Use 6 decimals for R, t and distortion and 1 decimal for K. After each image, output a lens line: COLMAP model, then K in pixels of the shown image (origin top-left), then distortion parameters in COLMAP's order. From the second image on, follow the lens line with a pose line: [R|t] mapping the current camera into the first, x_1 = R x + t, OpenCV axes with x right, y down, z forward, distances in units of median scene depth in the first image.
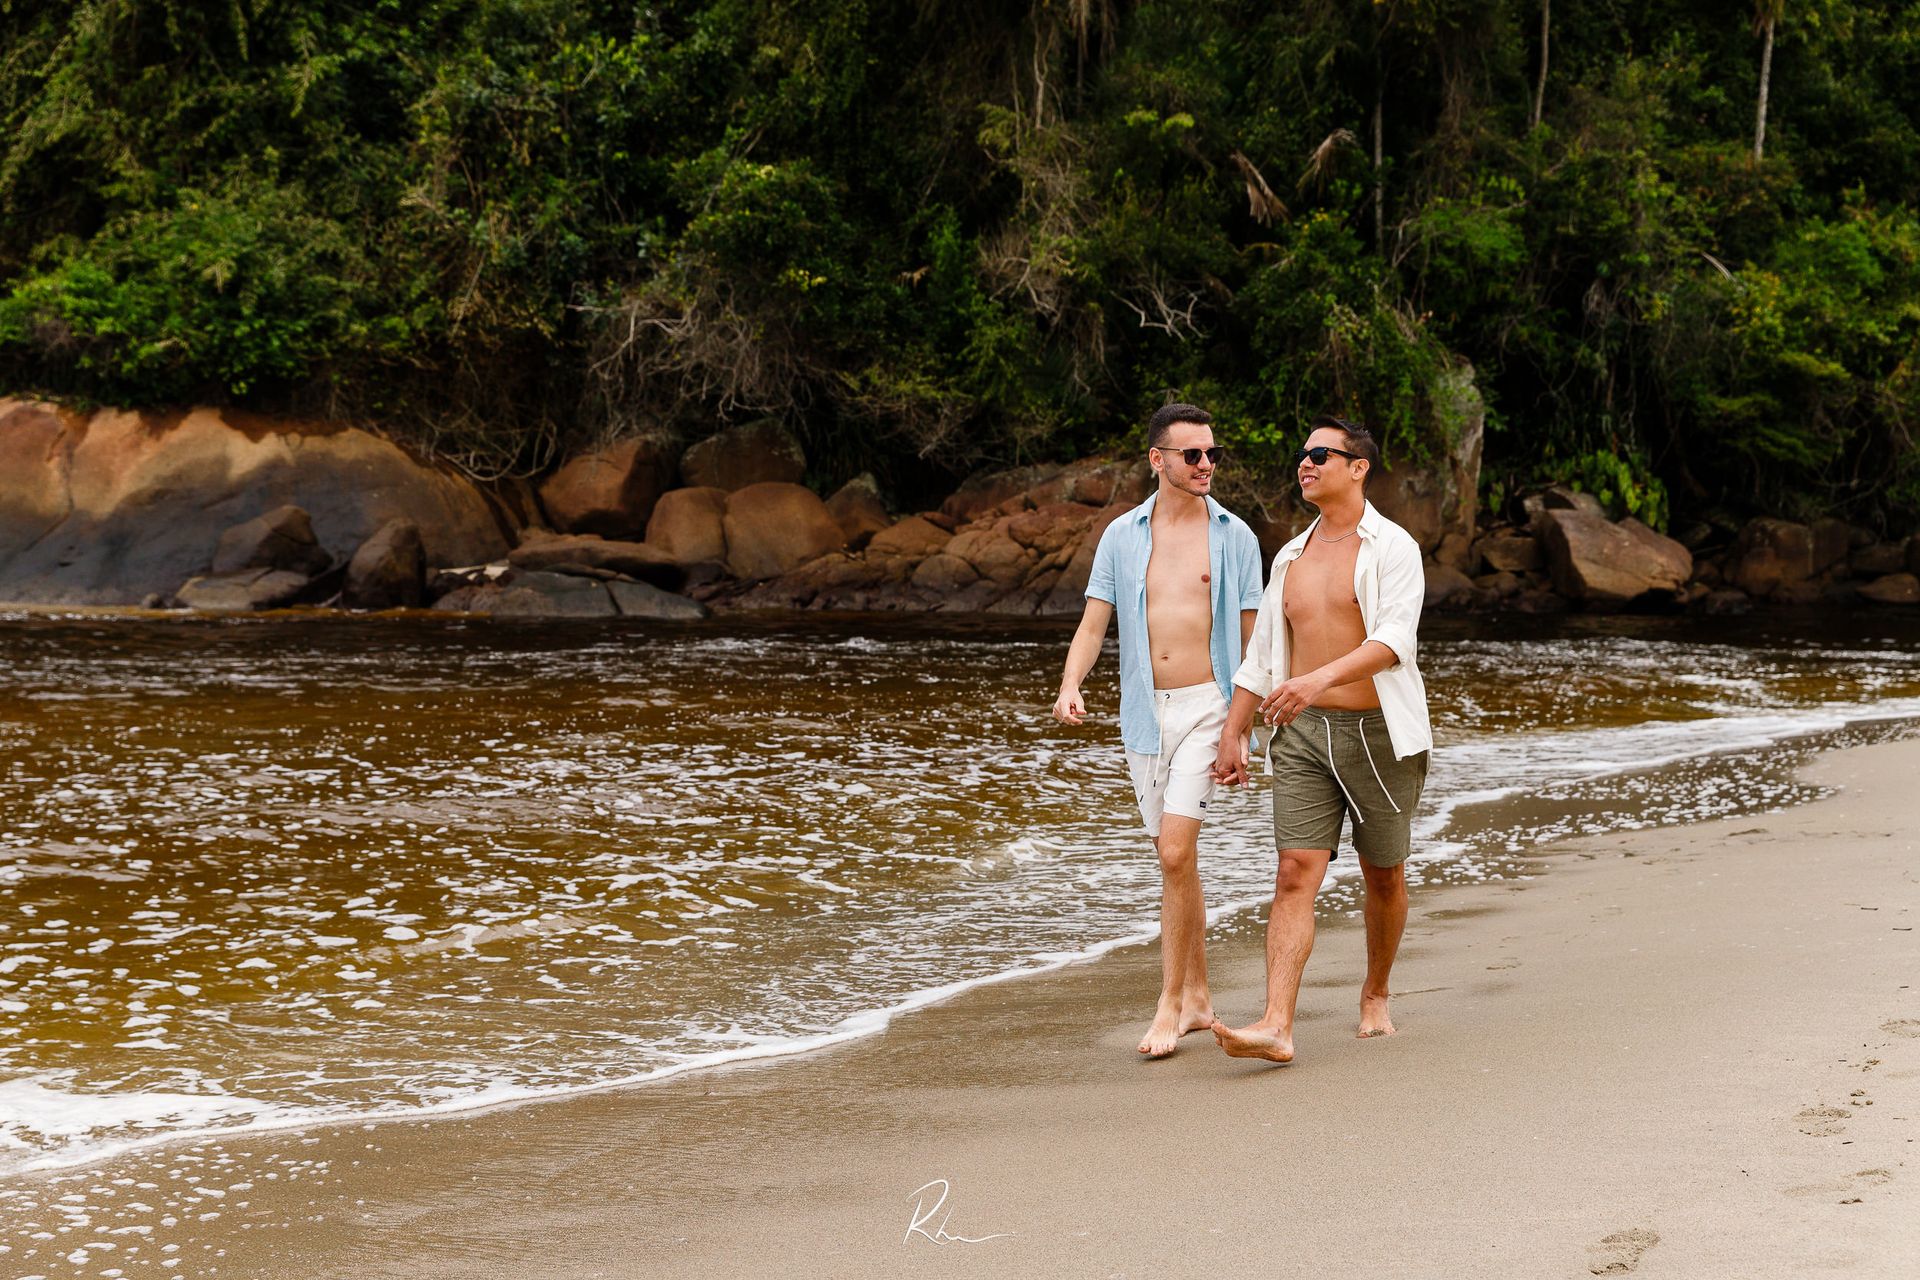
lens RADIAL K [[2596.4, 0, 1036.9], [0, 2596.4, 712.0], [0, 0, 1]] dist [0.032906, 0.000000]
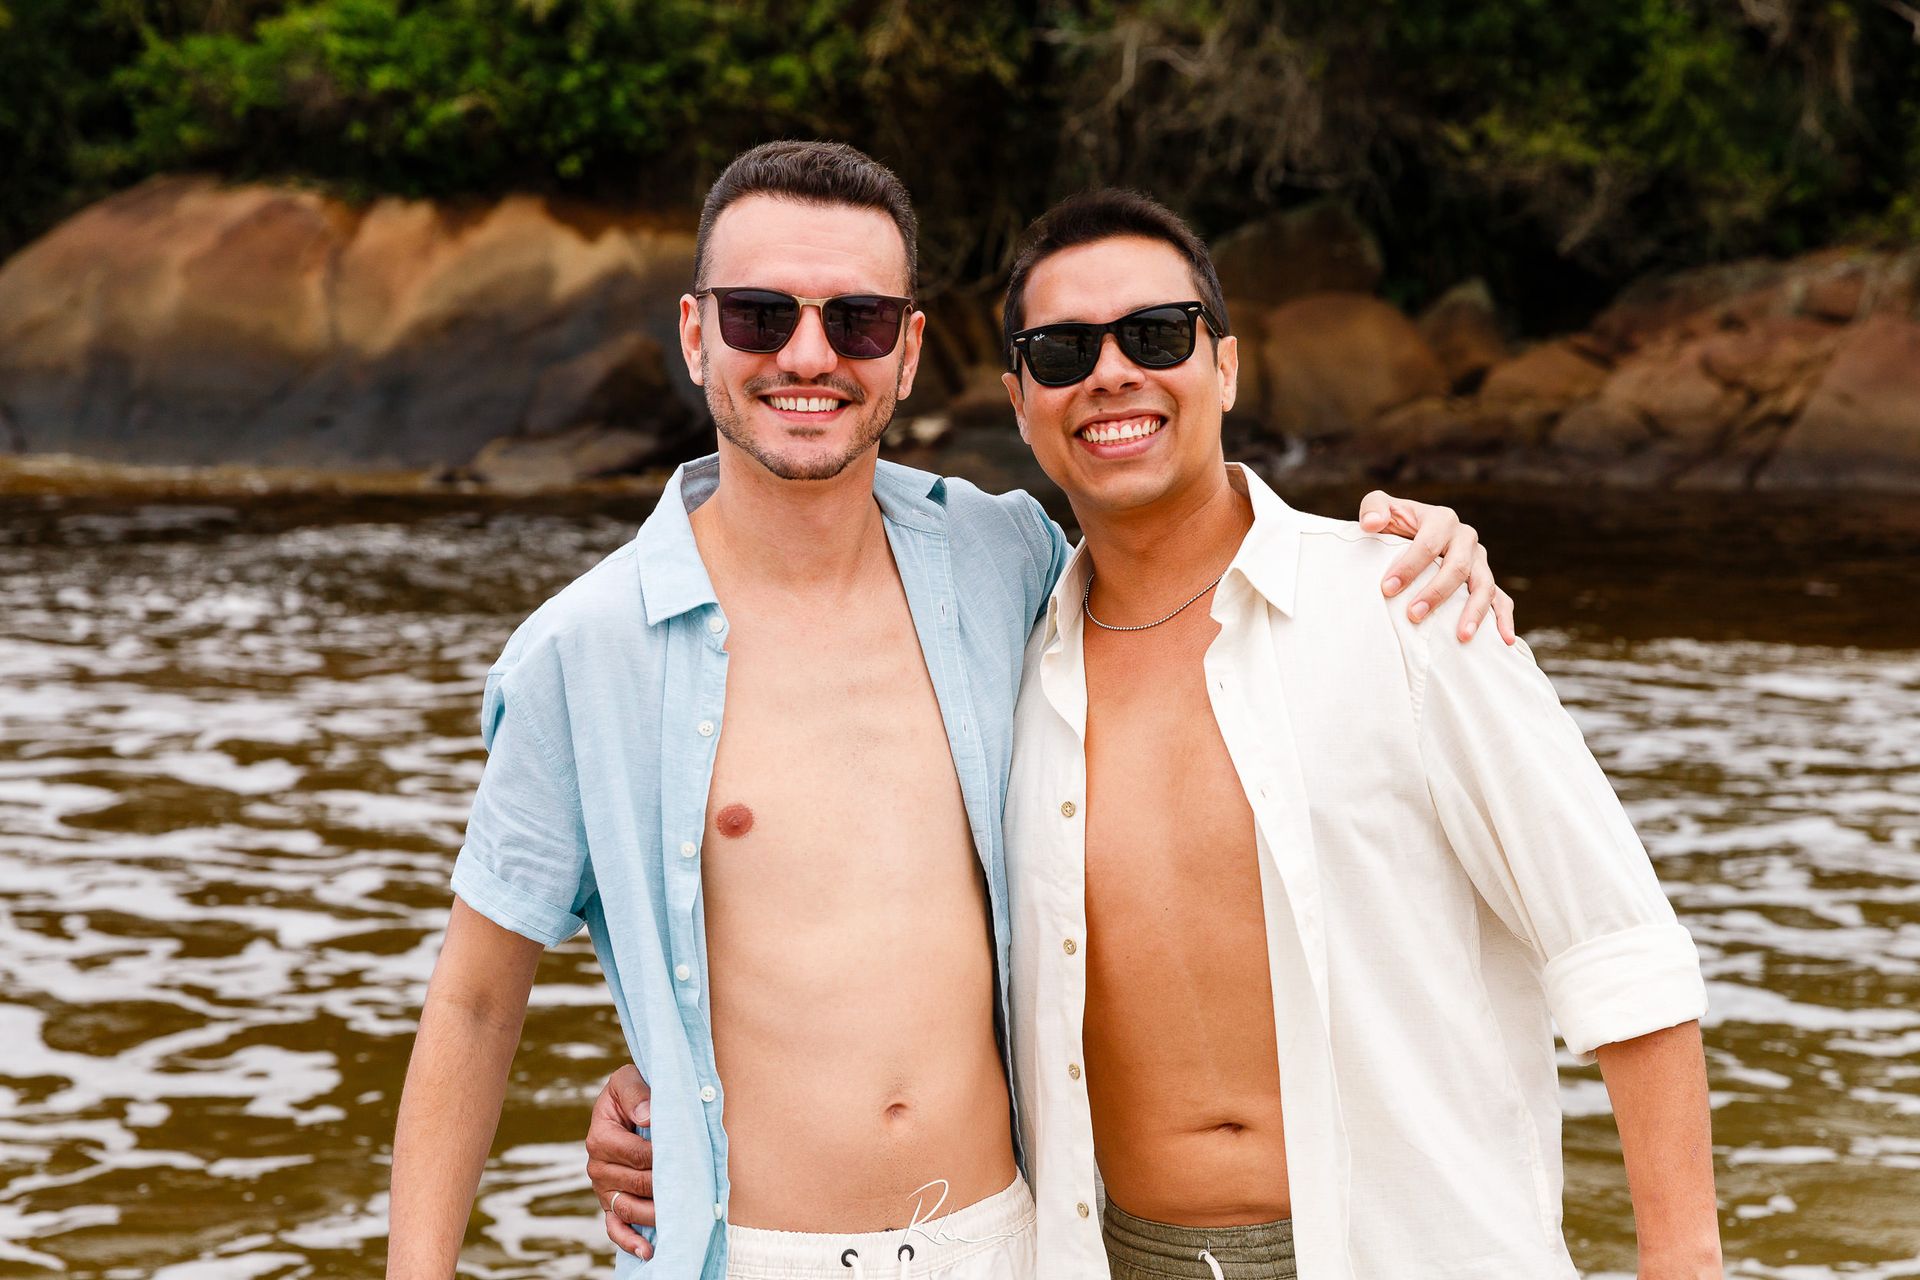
lens RADIAL K [[3289.0, 0, 1020.5], [0, 3289.0, 704.8], [0, 0, 1]] dist [0.044710, 0.000000]
pose [[0.983893, 0.011550, -0.178383, -0.030074], [-0.005581, 0.999409, 0.033925, -0.011497], [0.178669, -0.032383, 0.983376, 0.155163]]
